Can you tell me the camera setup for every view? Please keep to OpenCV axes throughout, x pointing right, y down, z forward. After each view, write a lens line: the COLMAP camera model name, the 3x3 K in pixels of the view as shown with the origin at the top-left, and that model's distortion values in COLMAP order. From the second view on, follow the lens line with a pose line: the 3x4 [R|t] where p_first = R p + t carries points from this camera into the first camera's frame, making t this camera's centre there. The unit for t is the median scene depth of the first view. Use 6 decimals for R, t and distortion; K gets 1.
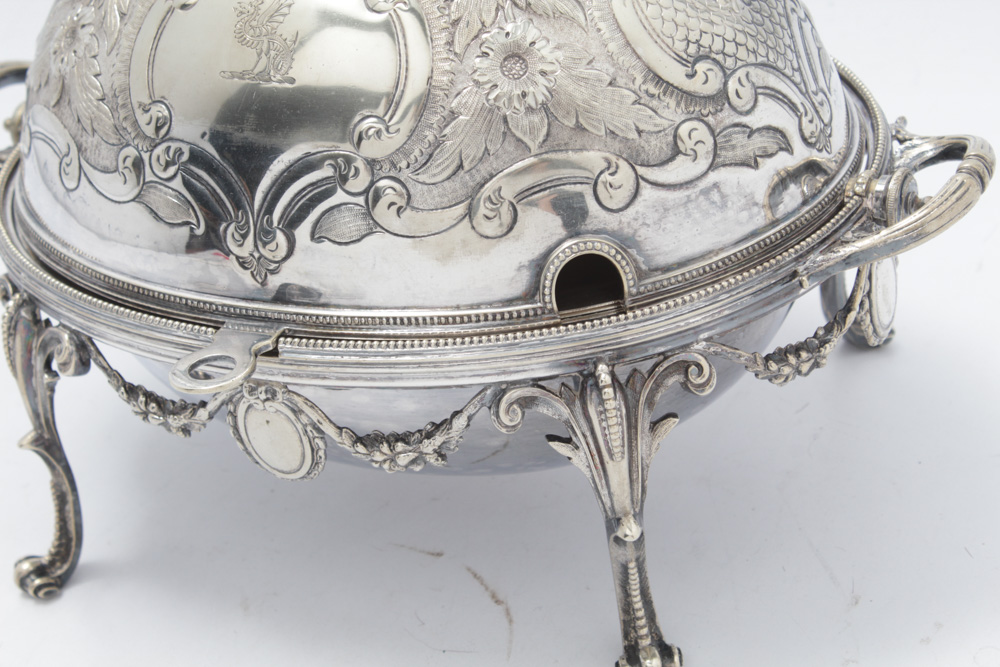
lens RADIAL K [[2335.0, 0, 473.7], [0, 2335.0, 332.9], [0, 0, 1]] dist [0.072387, -0.023927]
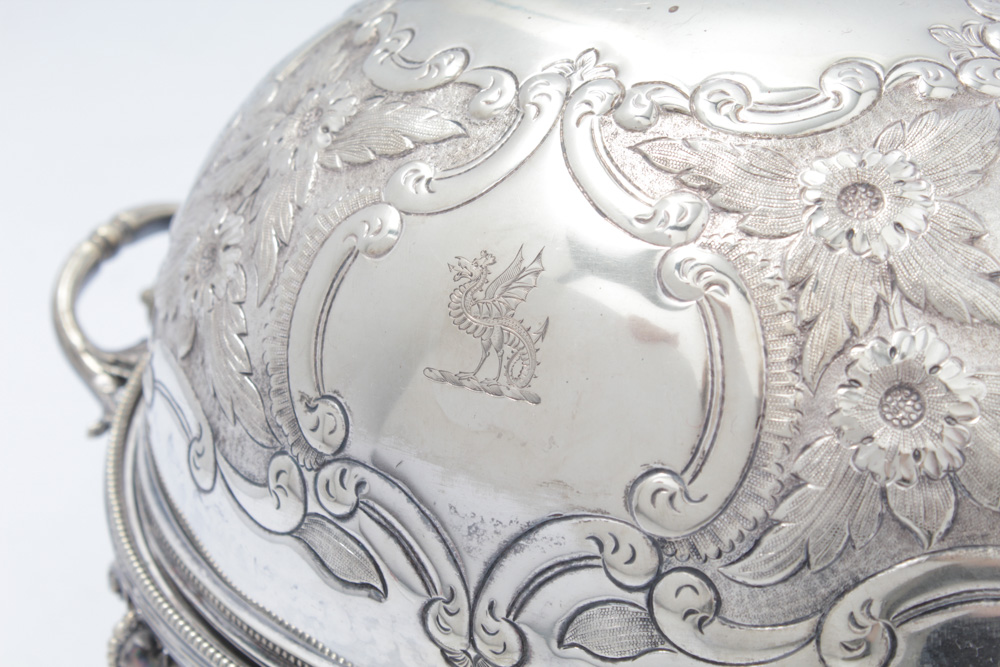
lens RADIAL K [[2335.0, 0, 473.7], [0, 2335.0, 332.9], [0, 0, 1]] dist [0.072387, -0.023927]
pose [[0.993584, 0.038458, -0.106357, -0.028264], [-0.030128, 0.996431, 0.078847, -0.171462], [0.109010, -0.075137, 0.991197, 0.375859]]
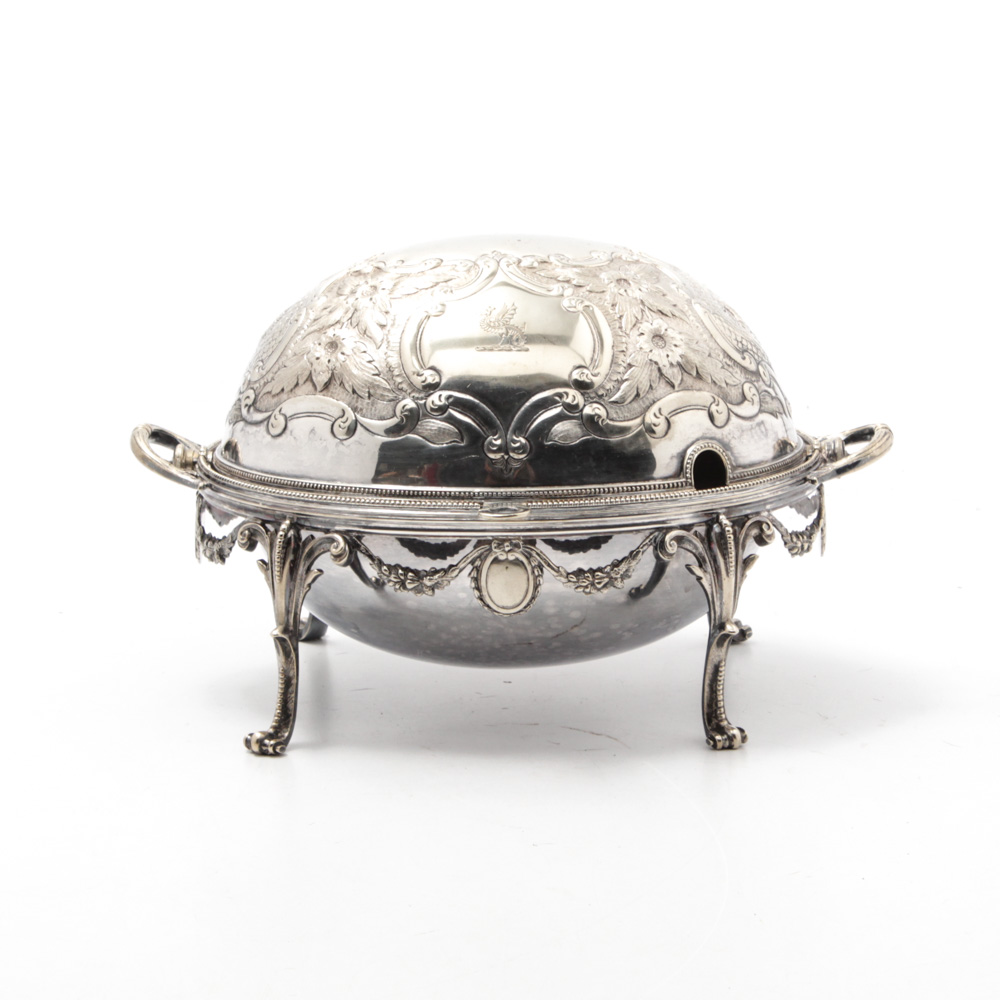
lens RADIAL K [[4418.2, 0, 500.0], [0, 4418.2, 500.0], [0, 0, 1]] dist [0.054709, 2.570896]
pose [[0.903221, 0.042091, 0.427106, -1.389354], [0.110409, 0.938895, -0.326014, 0.981685], [-0.414730, 0.341619, 0.843383, -1.537943]]
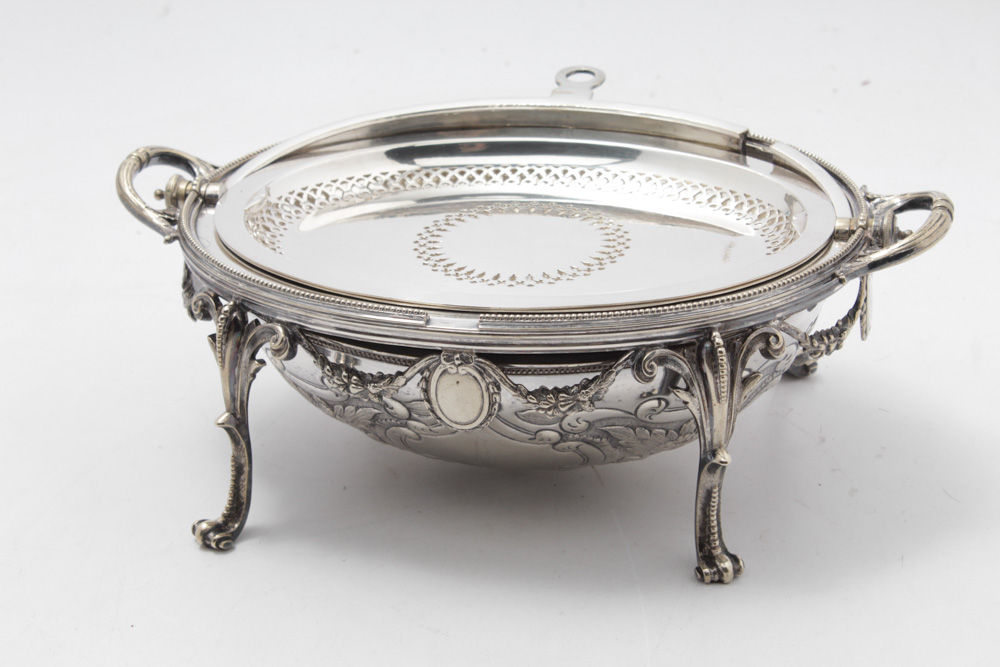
lens RADIAL K [[2335.0, 0, 473.7], [0, 2335.0, 332.9], [0, 0, 1]] dist [0.072387, -0.023927]
pose [[0.974569, 0.014336, 0.223630, -0.392012], [0.013912, 0.992156, -0.124232, 0.182405], [-0.223657, 0.124183, 0.966724, -0.318647]]
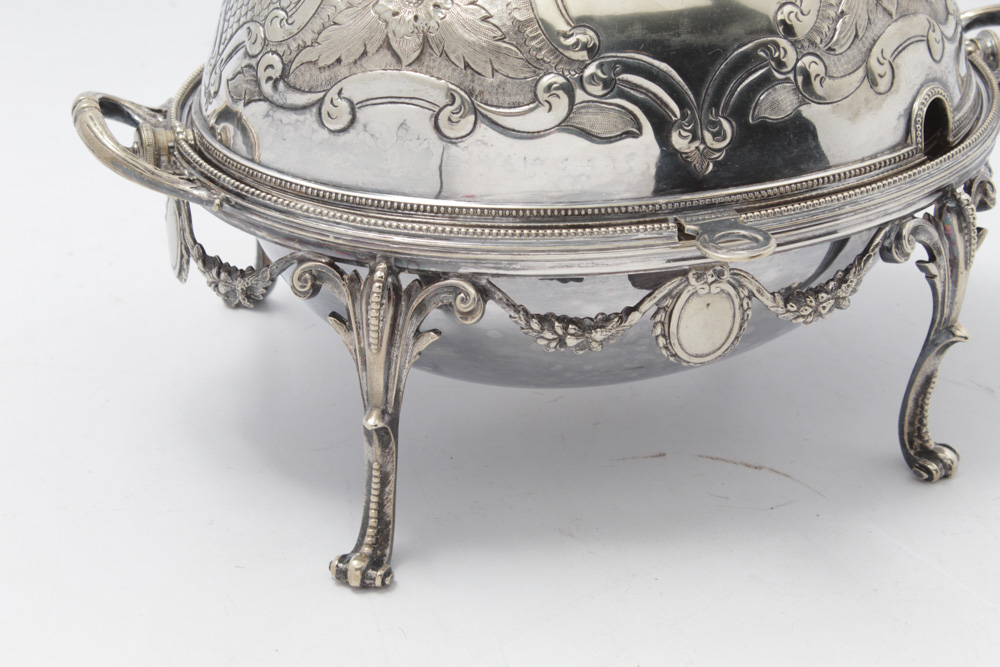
lens RADIAL K [[2335.0, 0, 473.7], [0, 2335.0, 332.9], [0, 0, 1]] dist [0.072387, -0.023927]
pose [[0.729346, -0.172938, 0.661927, -0.916193], [0.251378, 0.967587, -0.024185, 0.051009], [-0.636289, 0.184033, 0.749178, 0.263184]]
